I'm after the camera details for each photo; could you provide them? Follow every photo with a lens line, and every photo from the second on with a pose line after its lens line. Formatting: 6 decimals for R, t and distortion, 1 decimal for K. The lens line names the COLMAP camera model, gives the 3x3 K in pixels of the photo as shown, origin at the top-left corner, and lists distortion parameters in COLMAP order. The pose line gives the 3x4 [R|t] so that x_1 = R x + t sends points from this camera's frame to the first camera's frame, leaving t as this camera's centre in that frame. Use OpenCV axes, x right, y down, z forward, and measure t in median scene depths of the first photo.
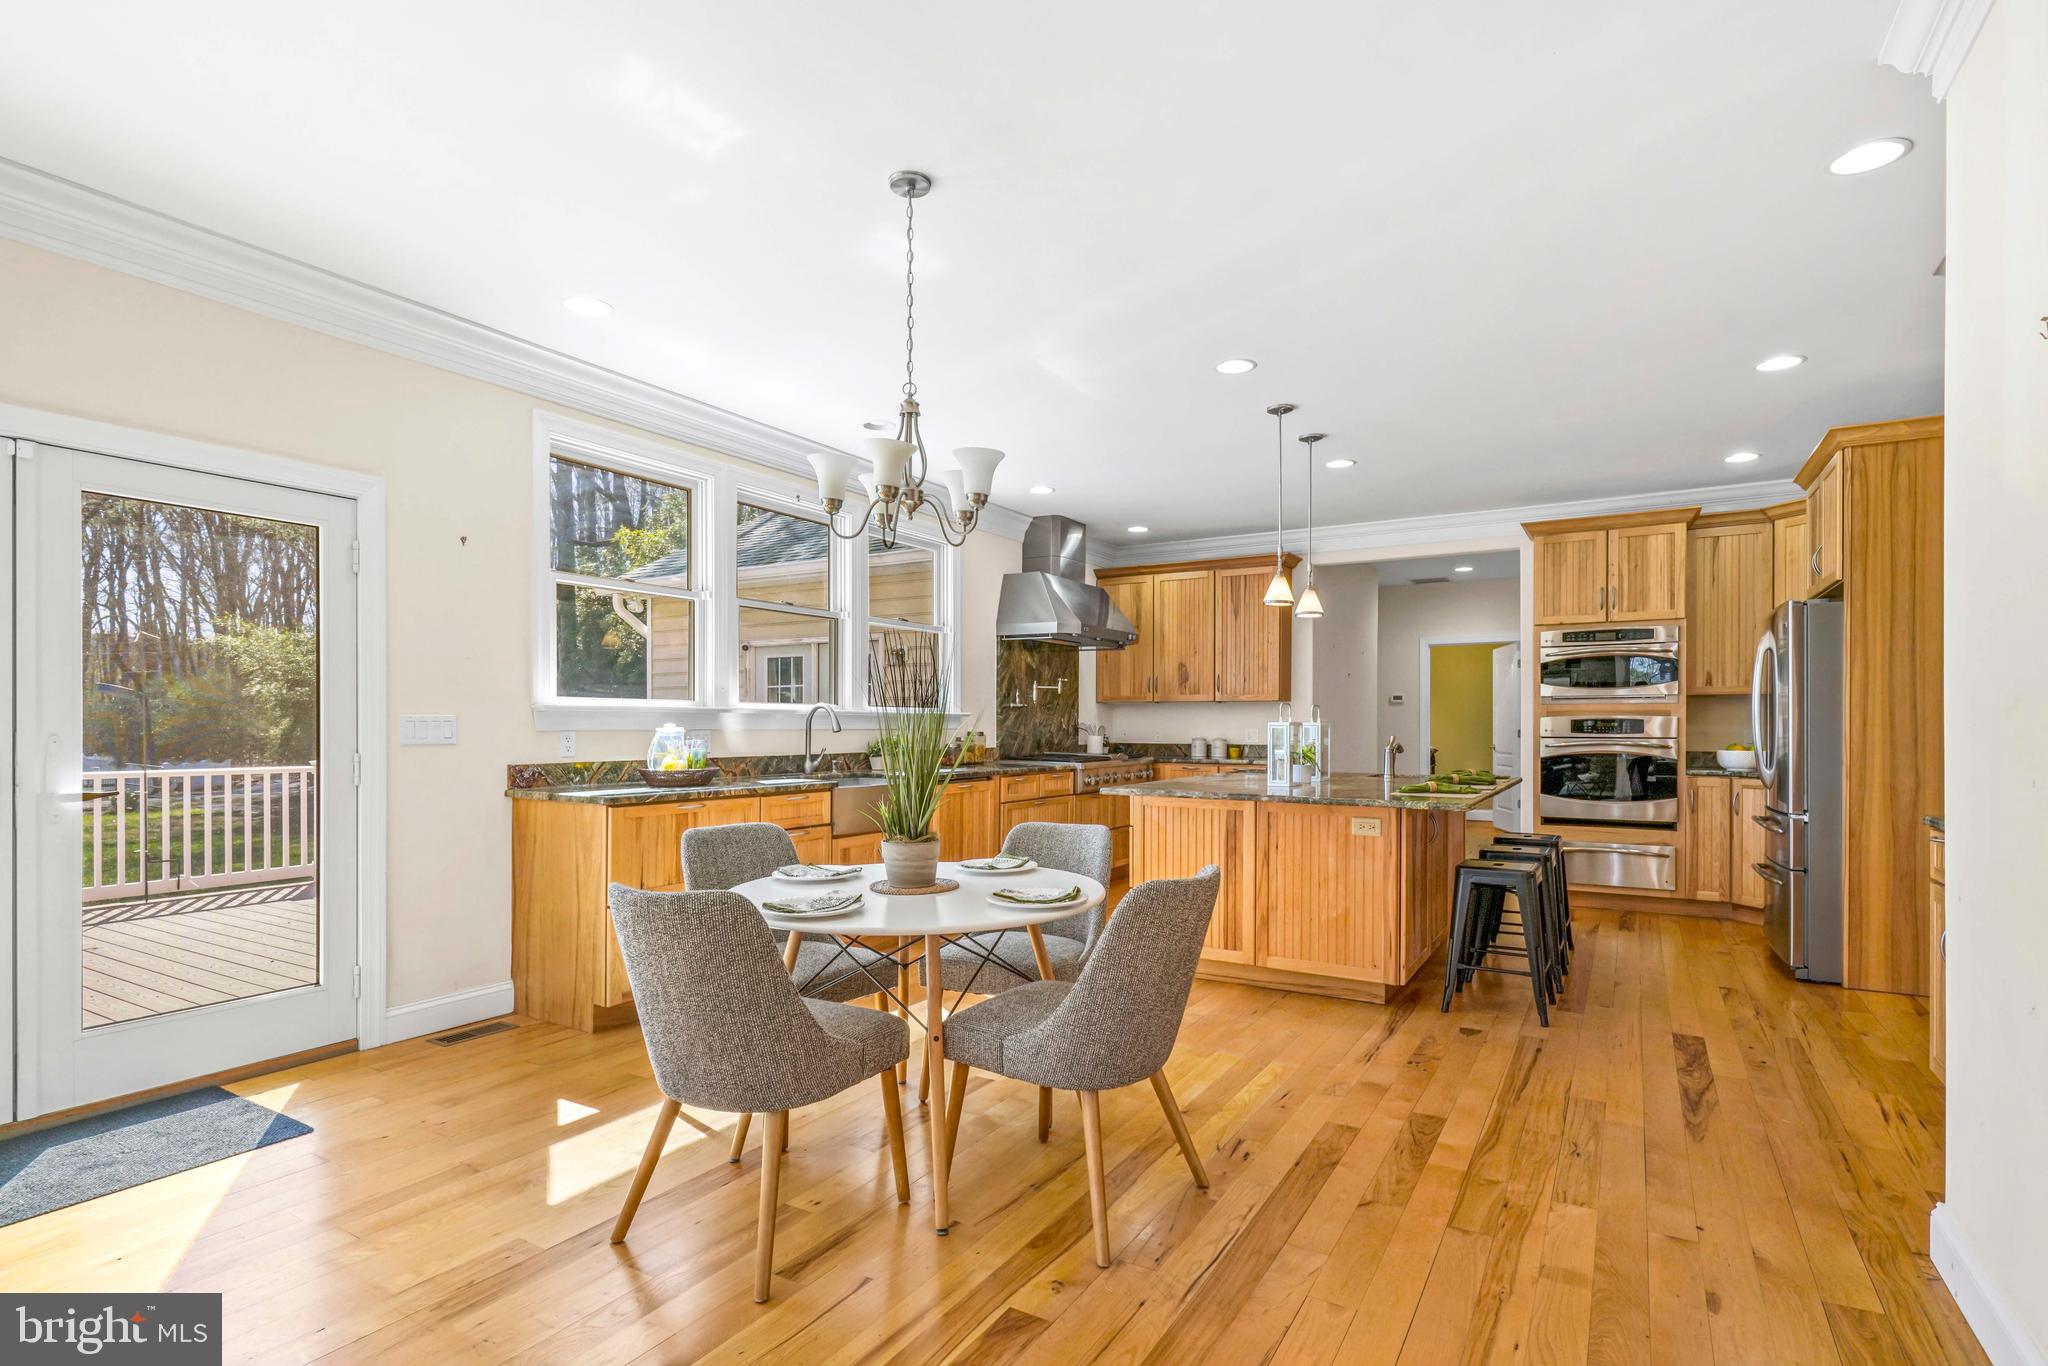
lens RADIAL K [[992.4, 0, 1030.4], [0, 992.4, 724.7], [0, 0, 1]] dist [0.003609, 0.000408]
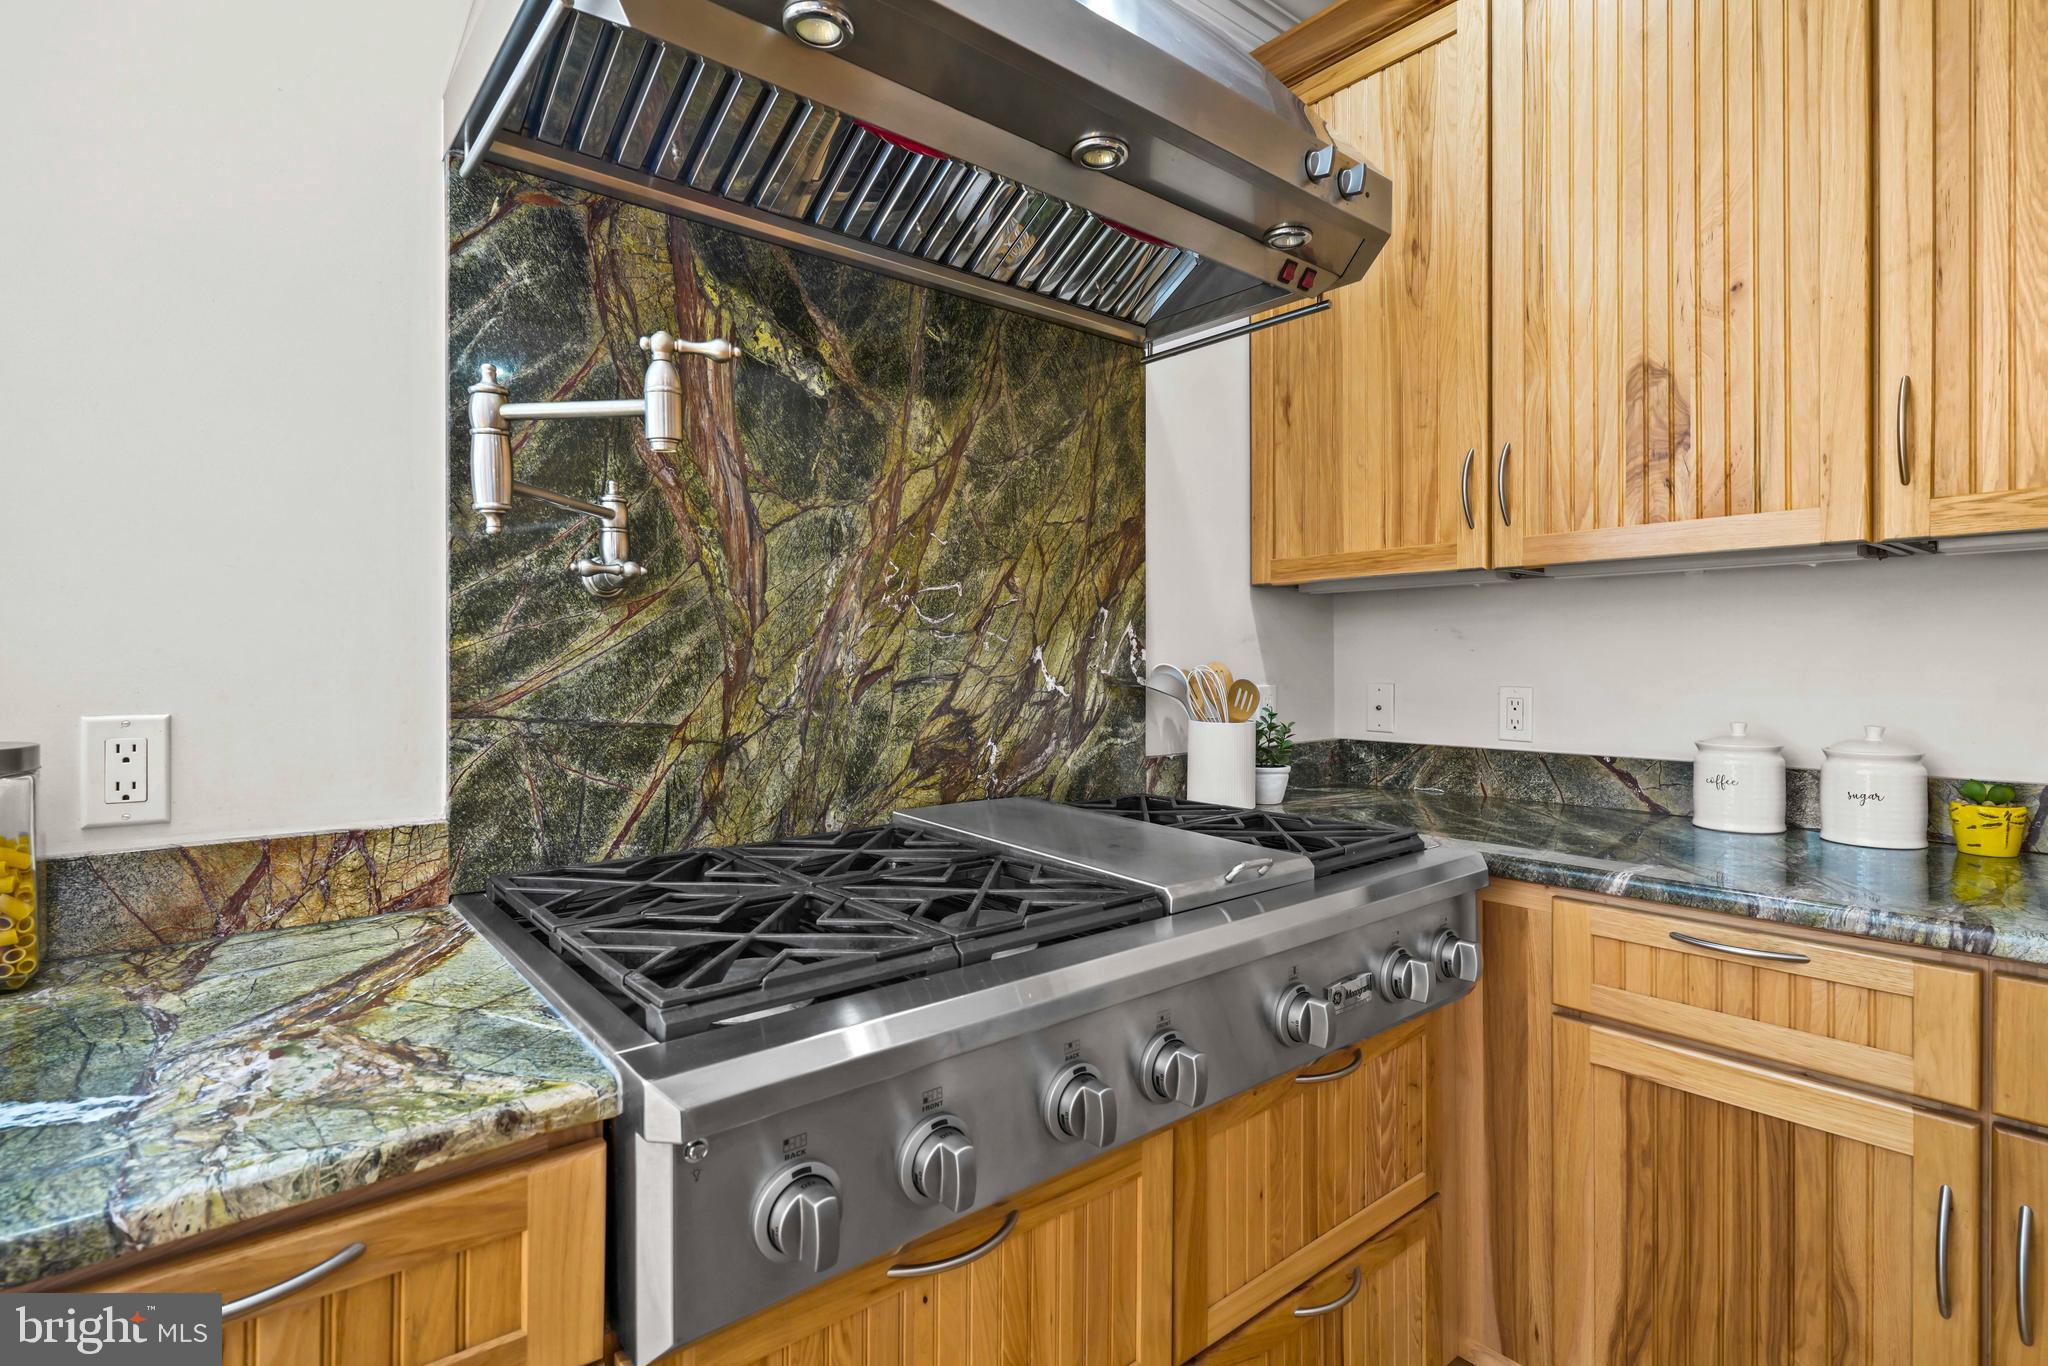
lens RADIAL K [[989.9, 0, 1026.0], [0, 989.9, 667.7], [0, 0, 1]] dist [0.003956, -0.000176]
pose [[0.944220, -0.003821, -0.329292, 0.128358], [0.004926, 0.999985, 0.002523, -0.003522], [0.329277, -0.004004, 0.944225, 0.985909]]
